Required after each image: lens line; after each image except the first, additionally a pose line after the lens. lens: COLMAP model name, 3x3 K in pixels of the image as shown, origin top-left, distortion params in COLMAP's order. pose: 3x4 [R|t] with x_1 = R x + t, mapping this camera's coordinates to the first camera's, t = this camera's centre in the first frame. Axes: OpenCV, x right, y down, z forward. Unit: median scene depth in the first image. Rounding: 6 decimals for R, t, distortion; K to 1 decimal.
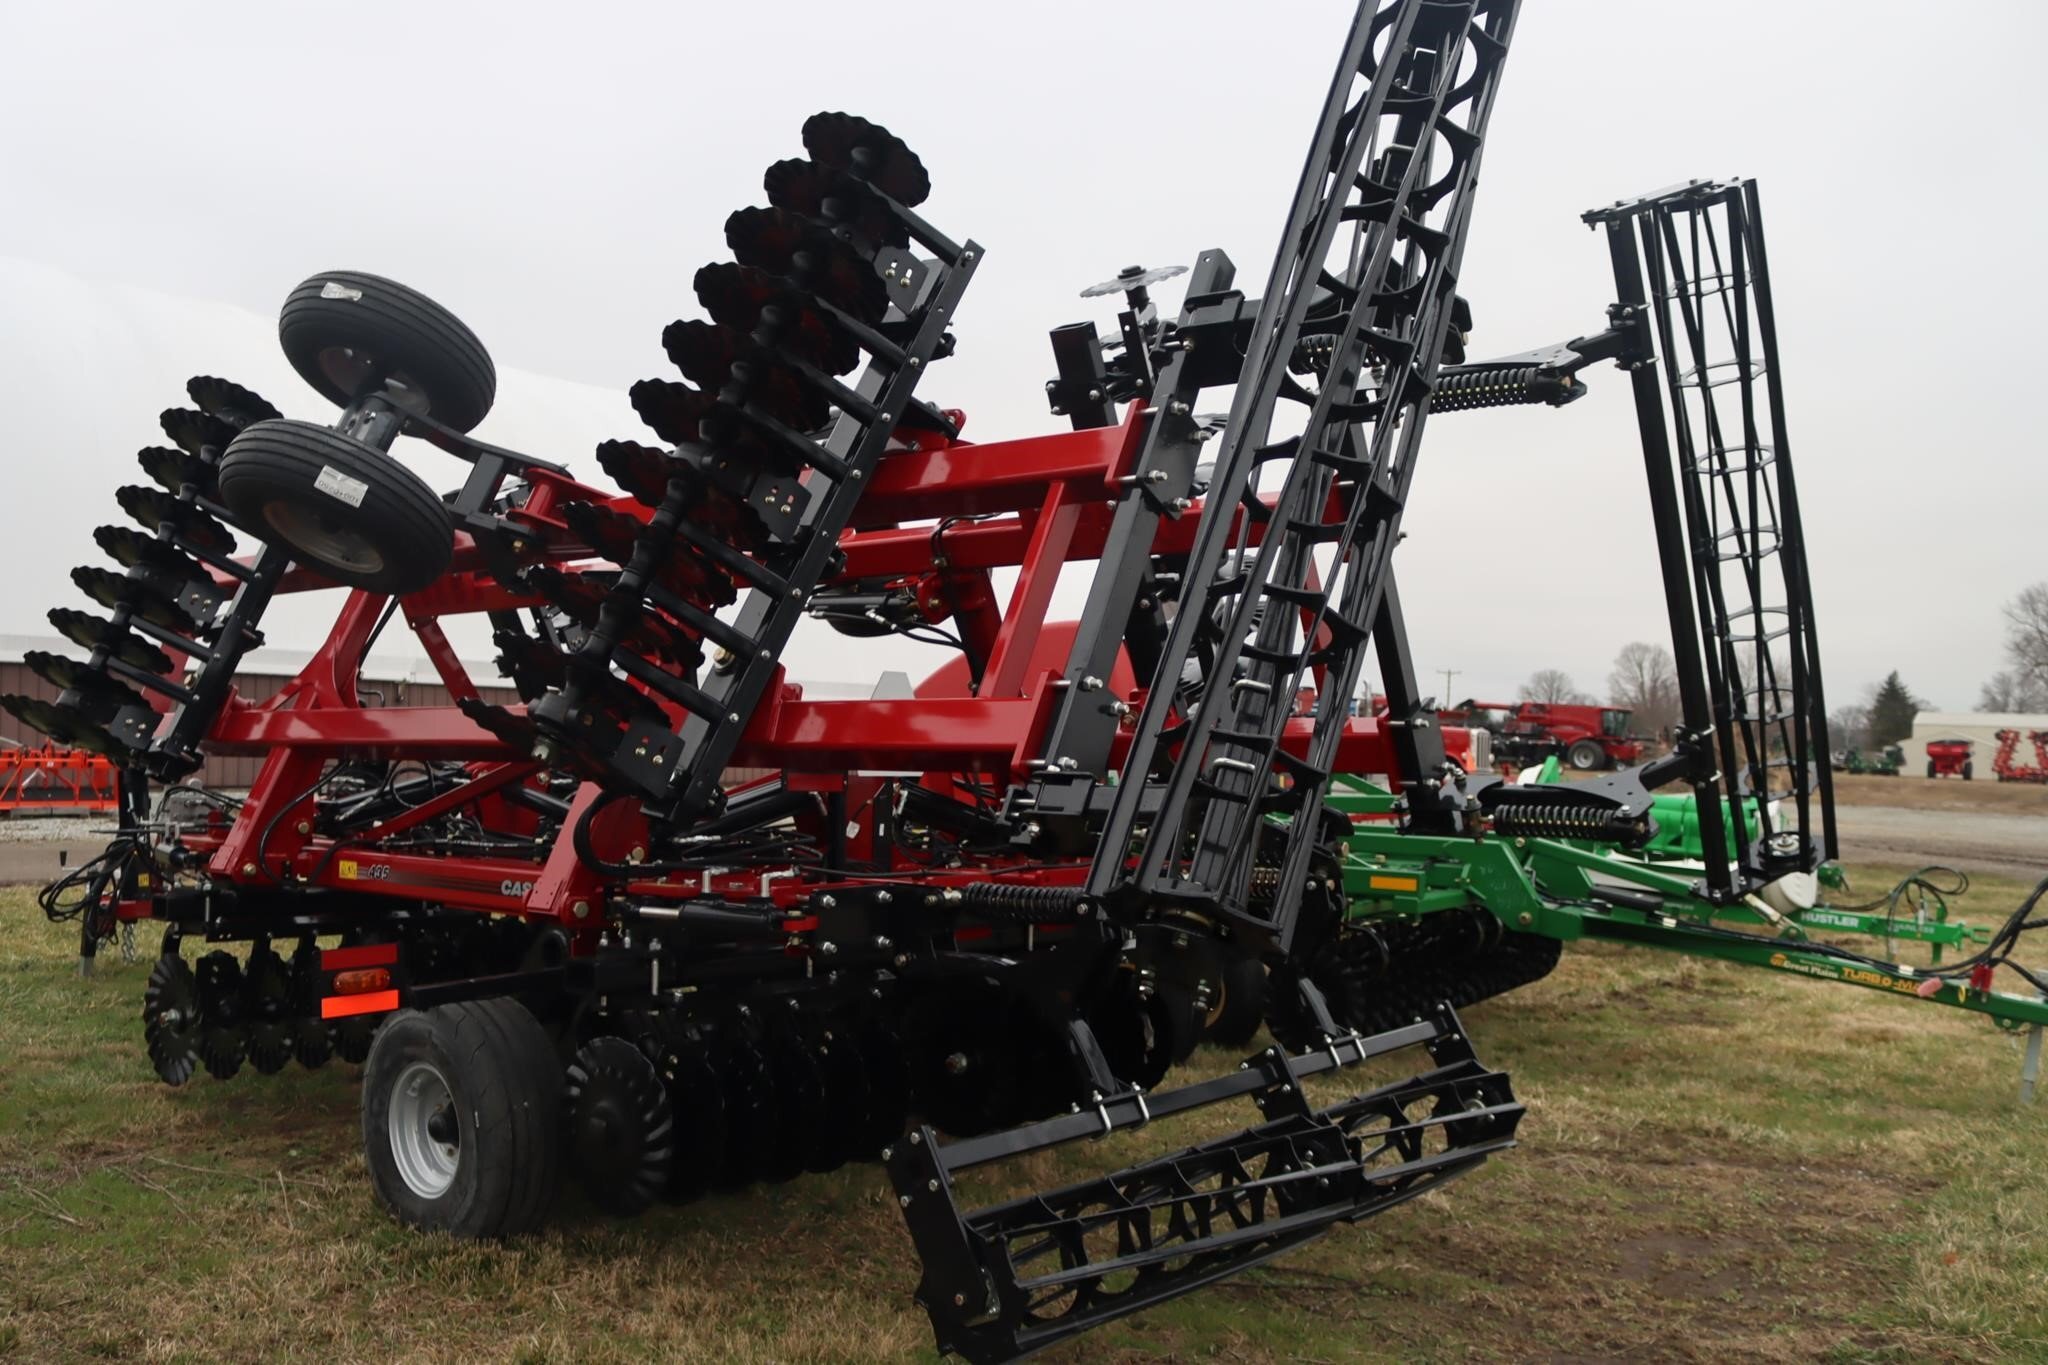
lens RADIAL K [[1673.1, 0, 1024.0], [0, 1673.1, 682.5], [0, 0, 1]] dist [-0.138922, 0.097330]
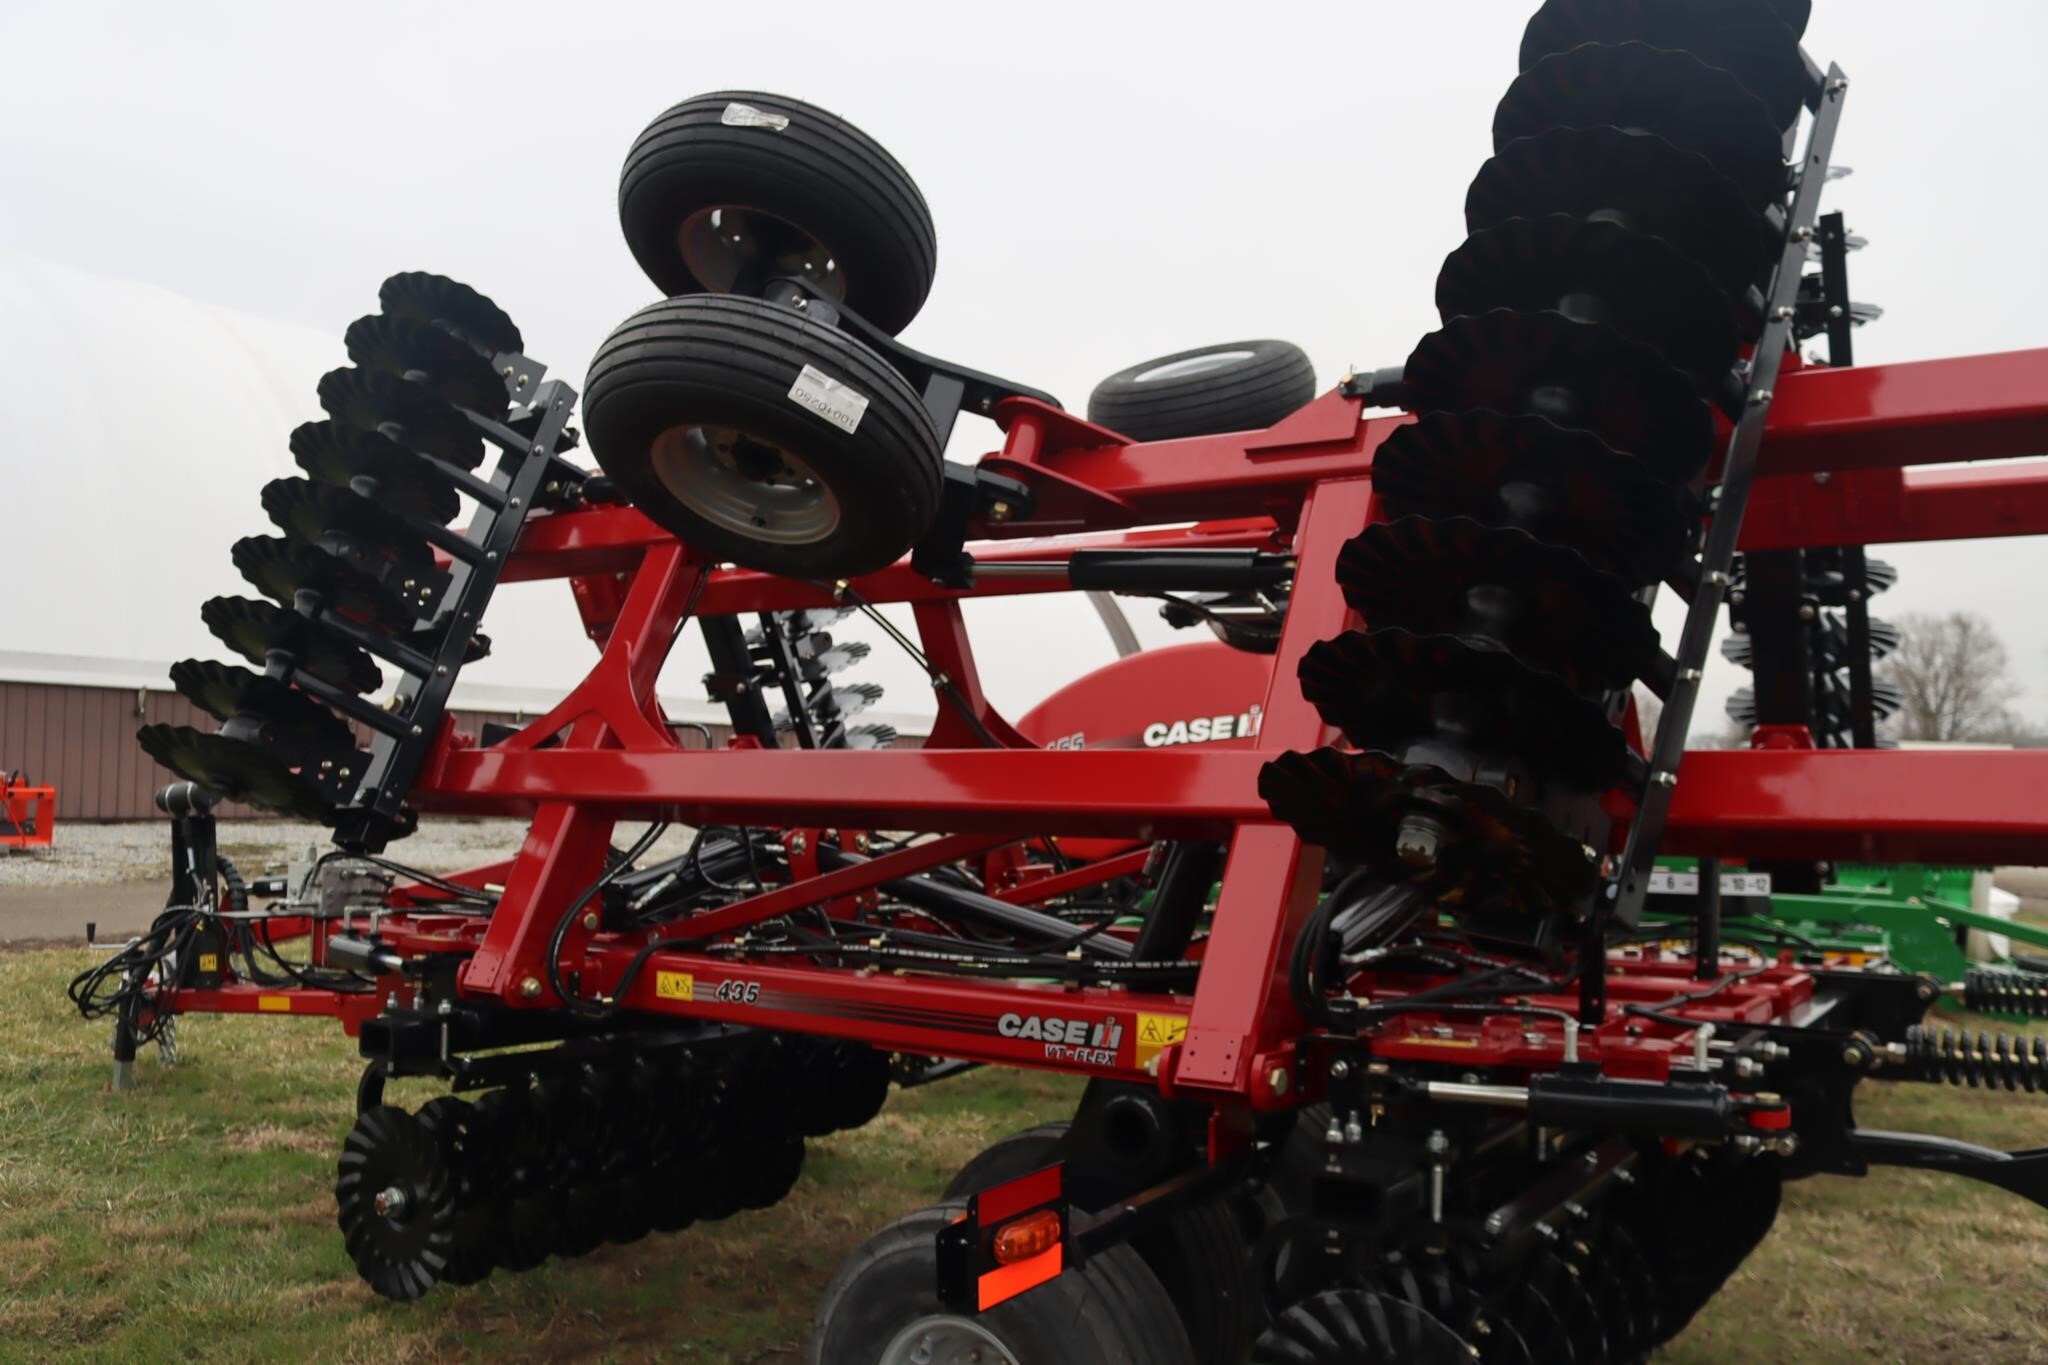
lens RADIAL K [[1673.1, 0, 1024.0], [0, 1673.1, 682.5], [0, 0, 1]] dist [-0.138922, 0.097330]
pose [[0.996927, 0.008768, 0.077849, -0.318876], [-0.007619, 0.999858, -0.015043, -0.002378], [-0.077970, 0.014404, 0.996852, 0.295309]]
